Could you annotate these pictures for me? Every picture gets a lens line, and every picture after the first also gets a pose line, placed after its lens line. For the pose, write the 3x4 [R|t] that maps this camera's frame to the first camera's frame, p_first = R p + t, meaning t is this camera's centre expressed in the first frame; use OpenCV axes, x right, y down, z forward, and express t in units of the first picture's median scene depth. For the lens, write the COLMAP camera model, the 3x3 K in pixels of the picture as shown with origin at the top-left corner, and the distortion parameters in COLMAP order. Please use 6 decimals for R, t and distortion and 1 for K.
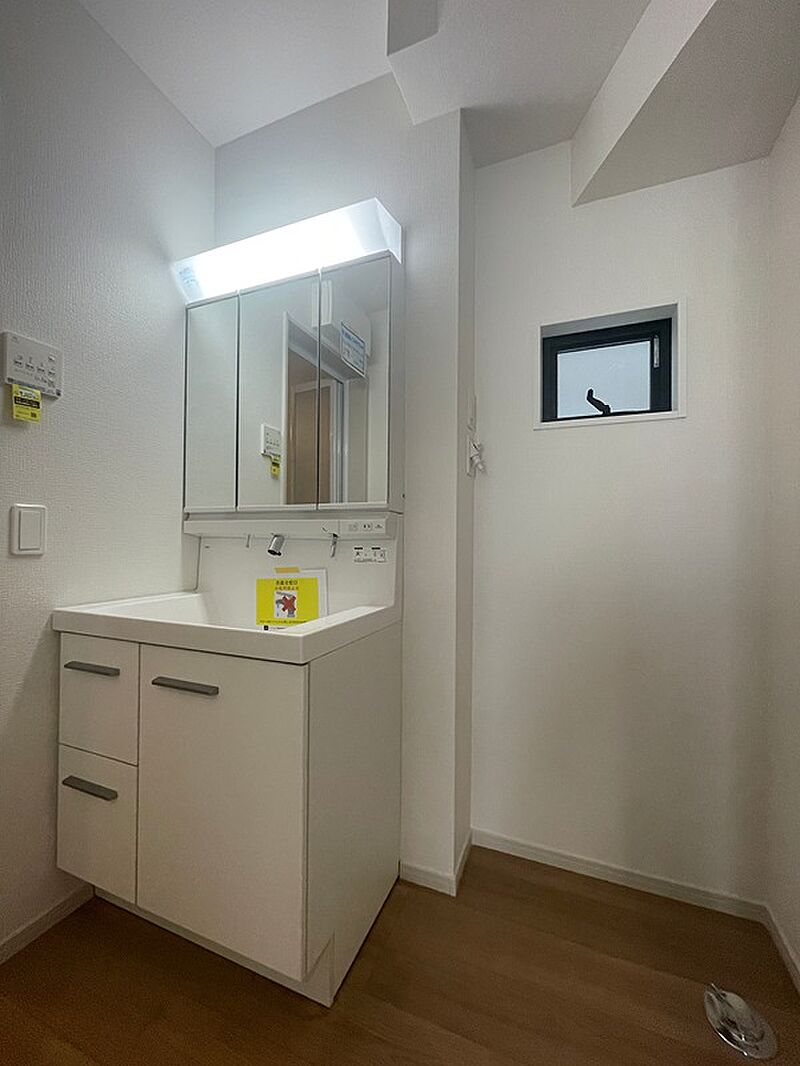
lens RADIAL K [[432.0, 0, 401.2], [0, 432.0, 534.3], [0, 0, 1]] dist [-0.002320, 0.000004]
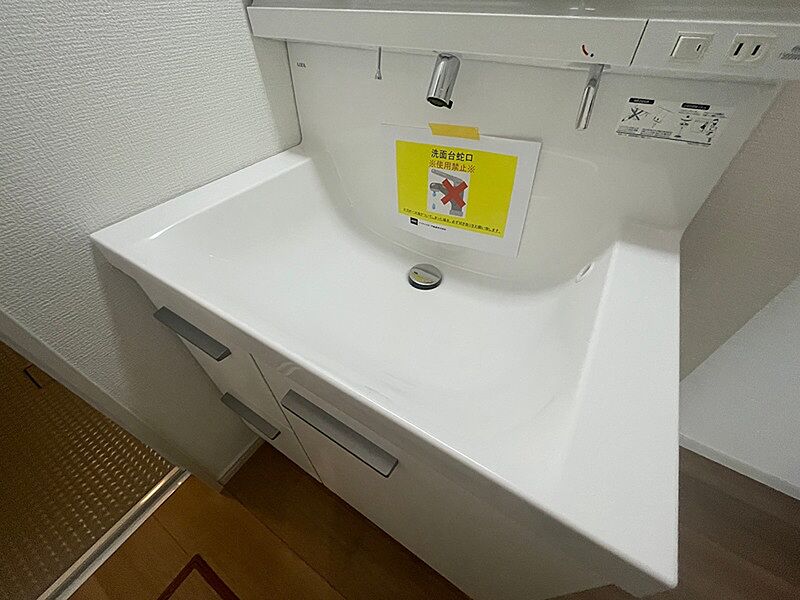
lens RADIAL K [[324.2, 0, 400.2], [0, 324.2, 299.2], [0, 0, 1]] dist [-0.002320, 0.000004]
pose [[0.985701, 0.105031, -0.131764, -0.258177], [0.018094, 0.711469, 0.702485, -0.054161], [0.167529, -0.694824, 0.699395, 0.564909]]
